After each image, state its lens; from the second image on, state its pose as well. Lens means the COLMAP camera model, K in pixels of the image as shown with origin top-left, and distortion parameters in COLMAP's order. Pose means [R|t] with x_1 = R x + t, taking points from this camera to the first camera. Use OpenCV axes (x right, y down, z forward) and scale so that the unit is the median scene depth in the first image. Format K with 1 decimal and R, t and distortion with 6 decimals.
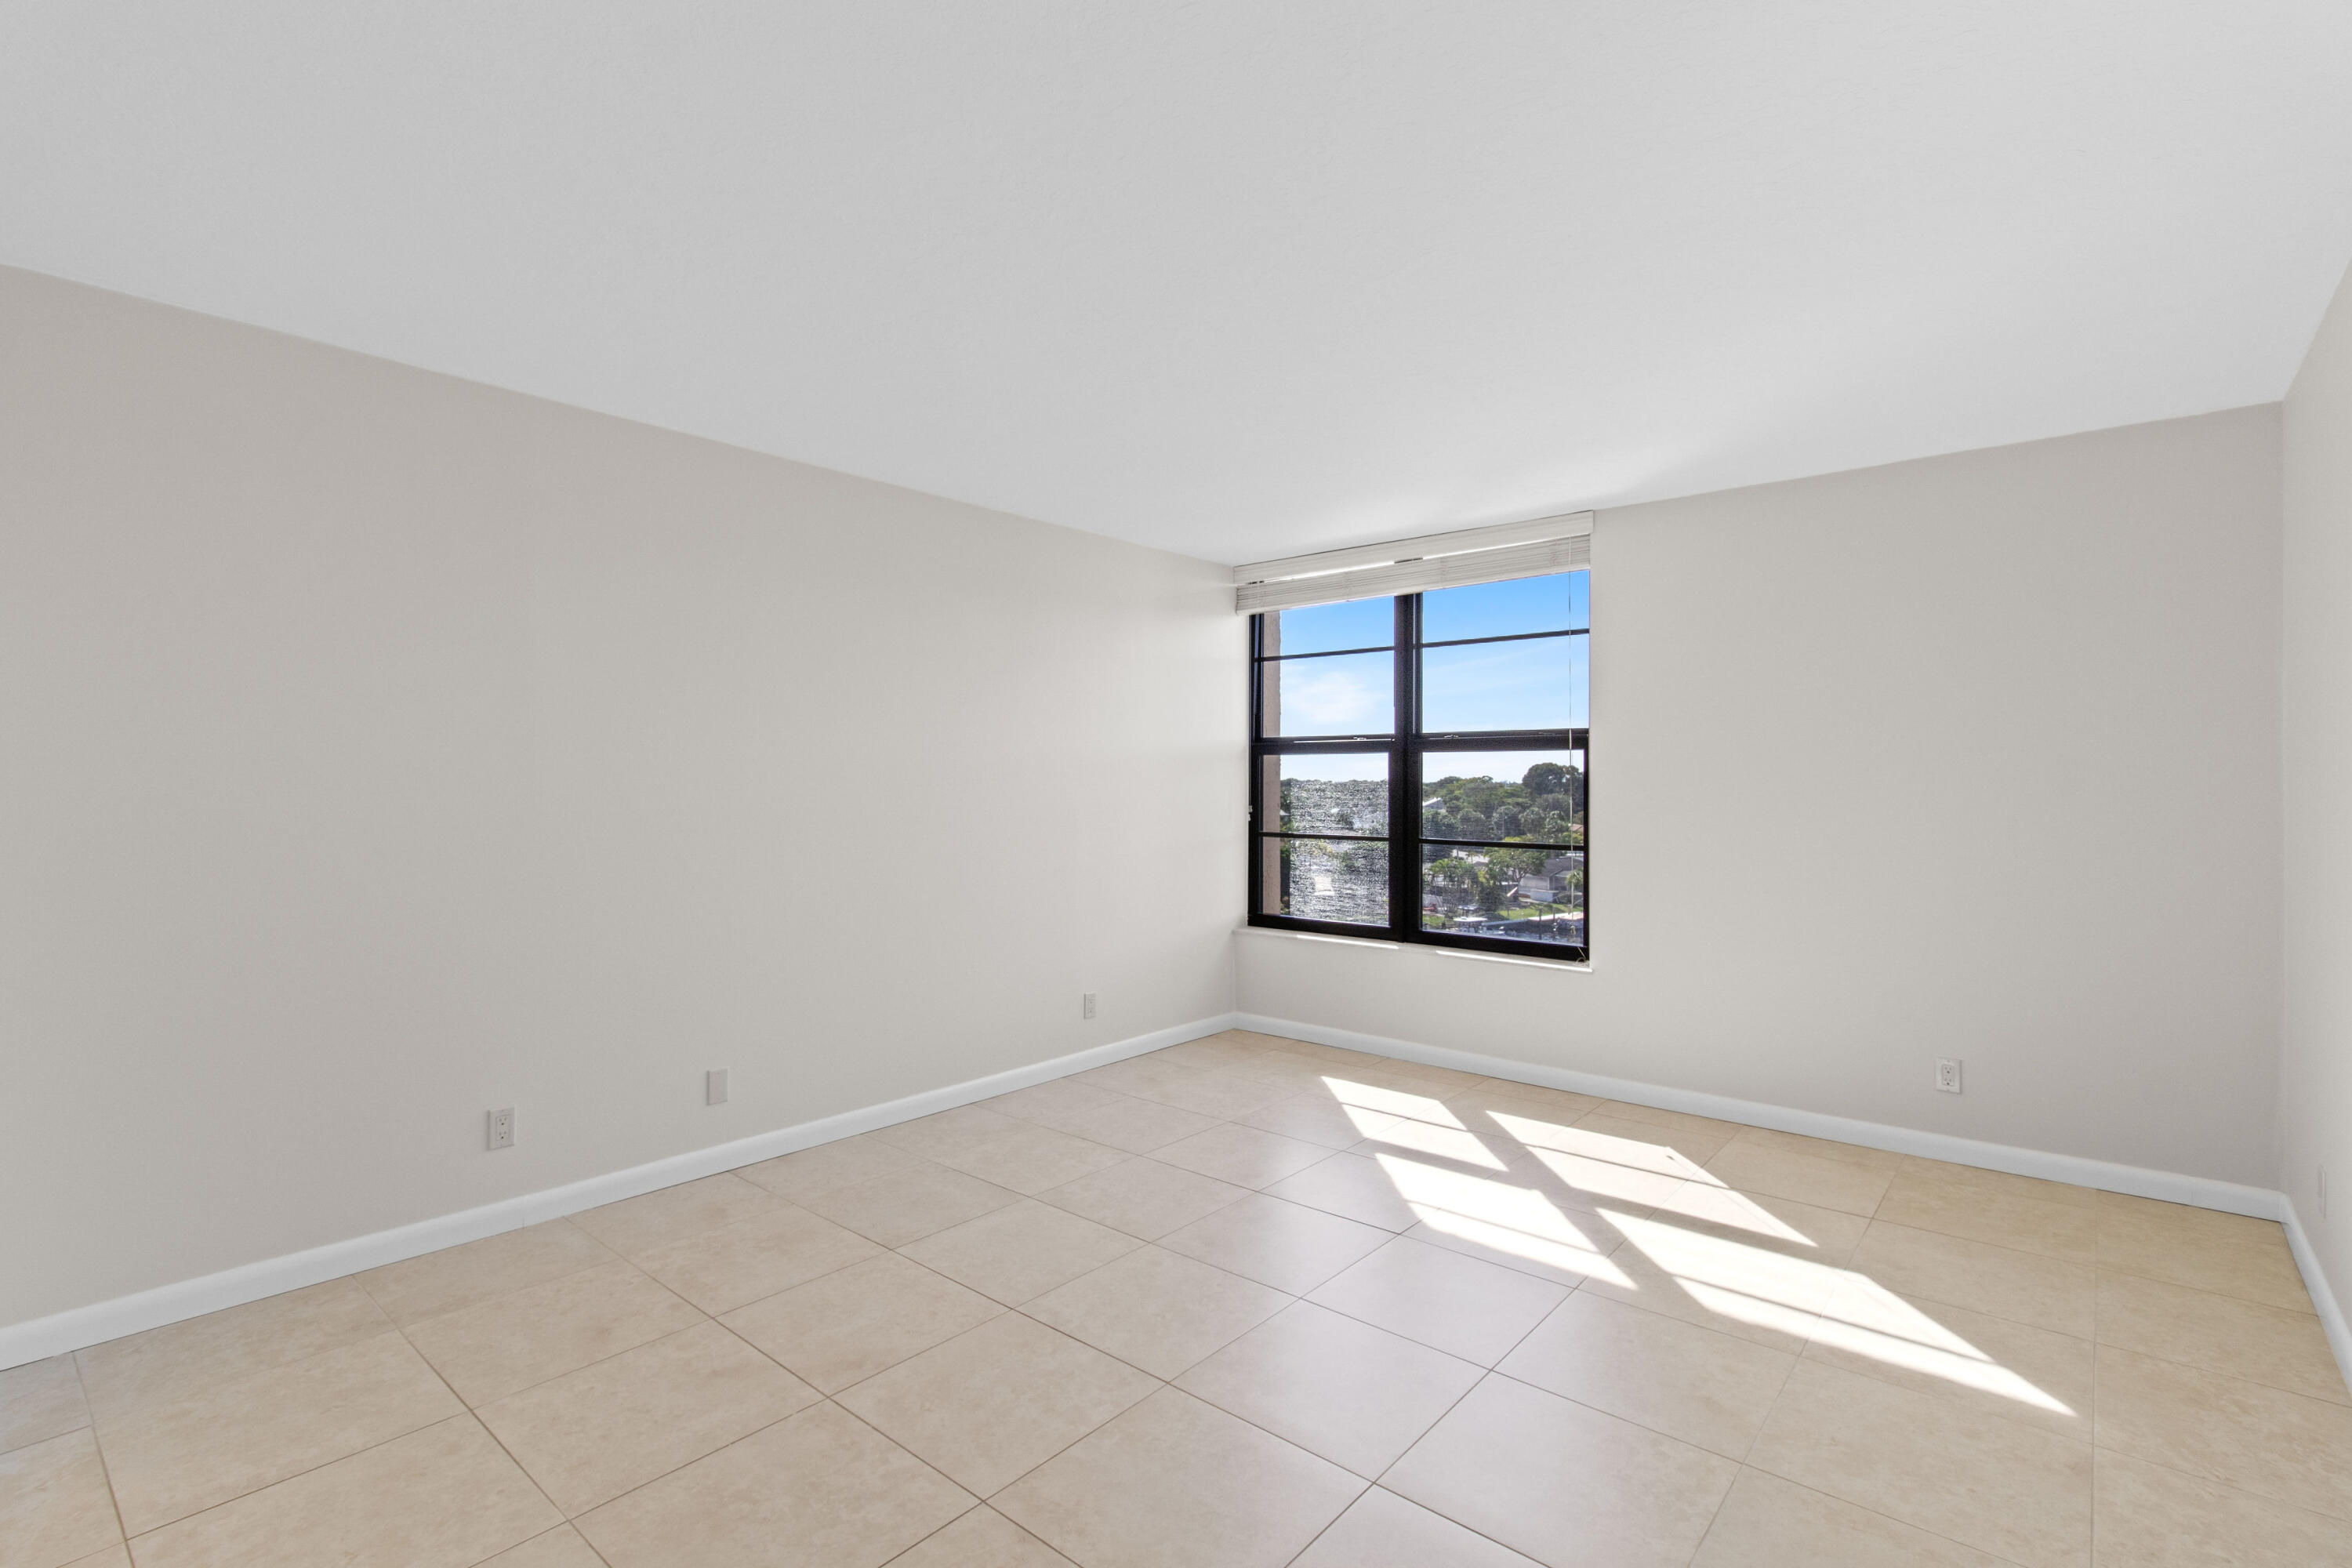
lens RADIAL K [[1098.5, 0, 1174.3], [0, 1098.5, 778.8], [0, 0, 1]] dist [0.001807, -0.000351]
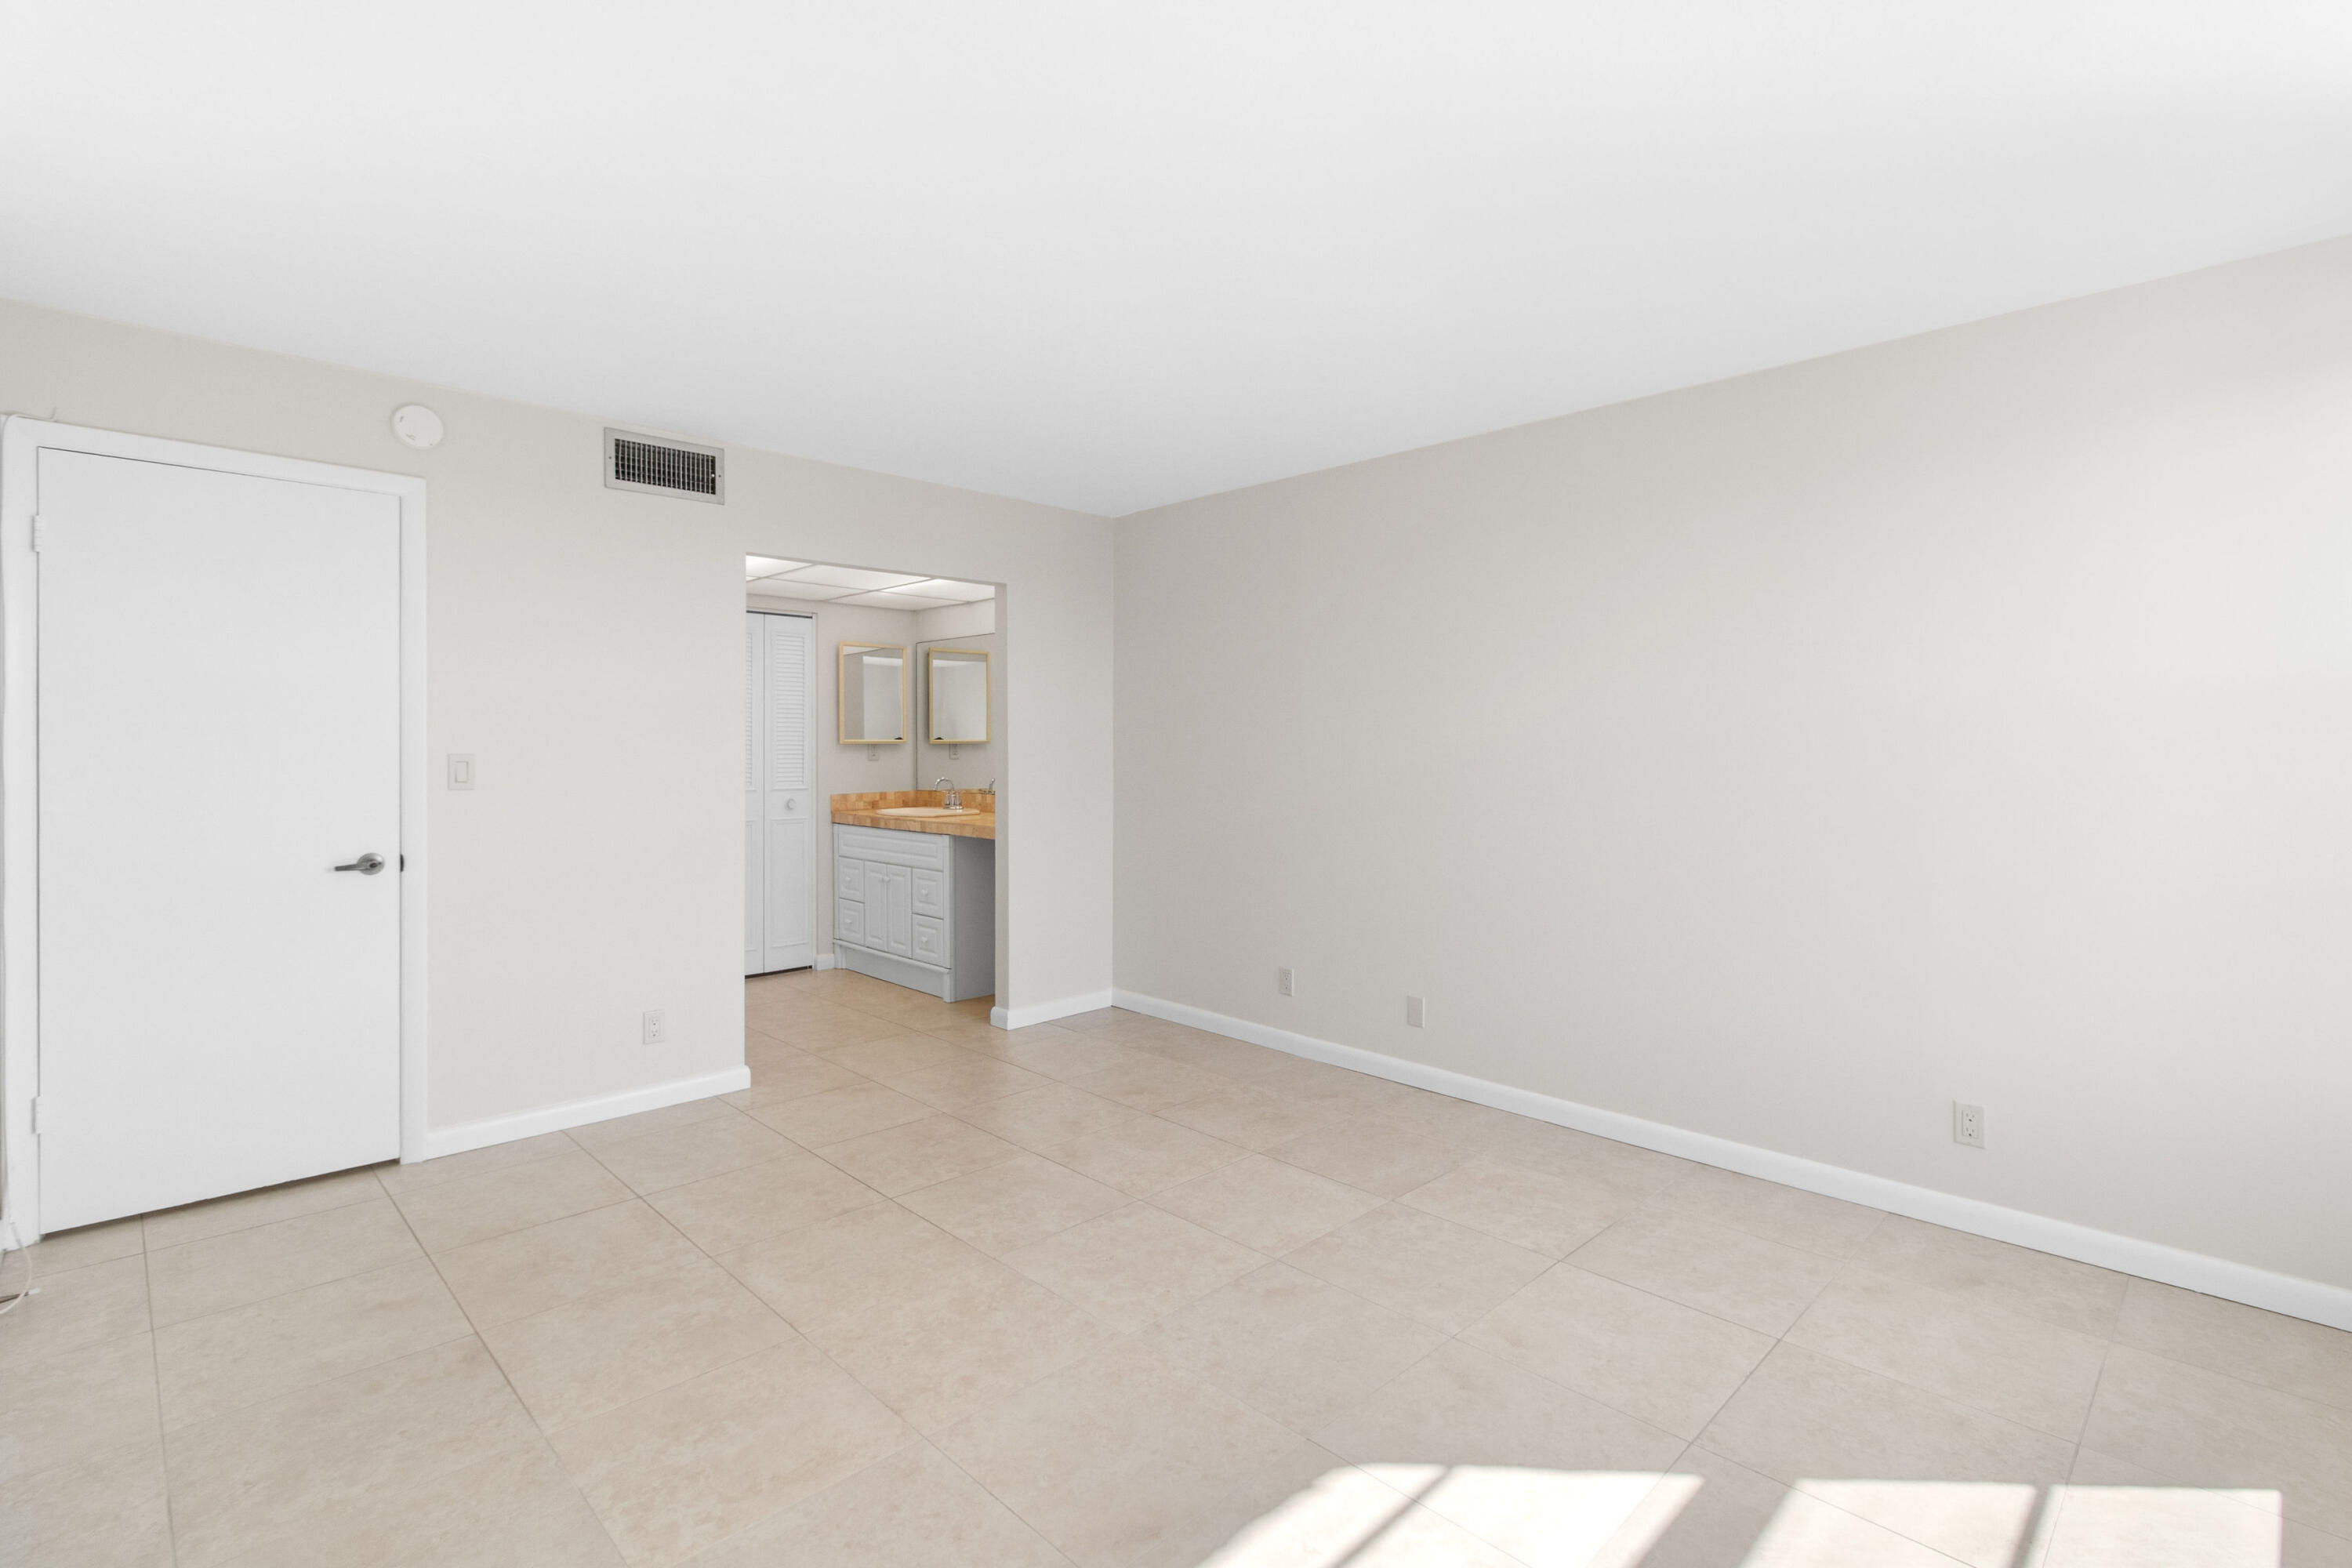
lens RADIAL K [[1098.5, 0, 1183.3], [0, 1098.5, 734.4], [0, 0, 1]] dist [0.001807, -0.000351]
pose [[-0.088304, -0.013405, -0.996003, 1.015922], [-0.001326, 0.999910, -0.013340, 0.006548], [0.996093, 0.000143, -0.088314, 1.153081]]
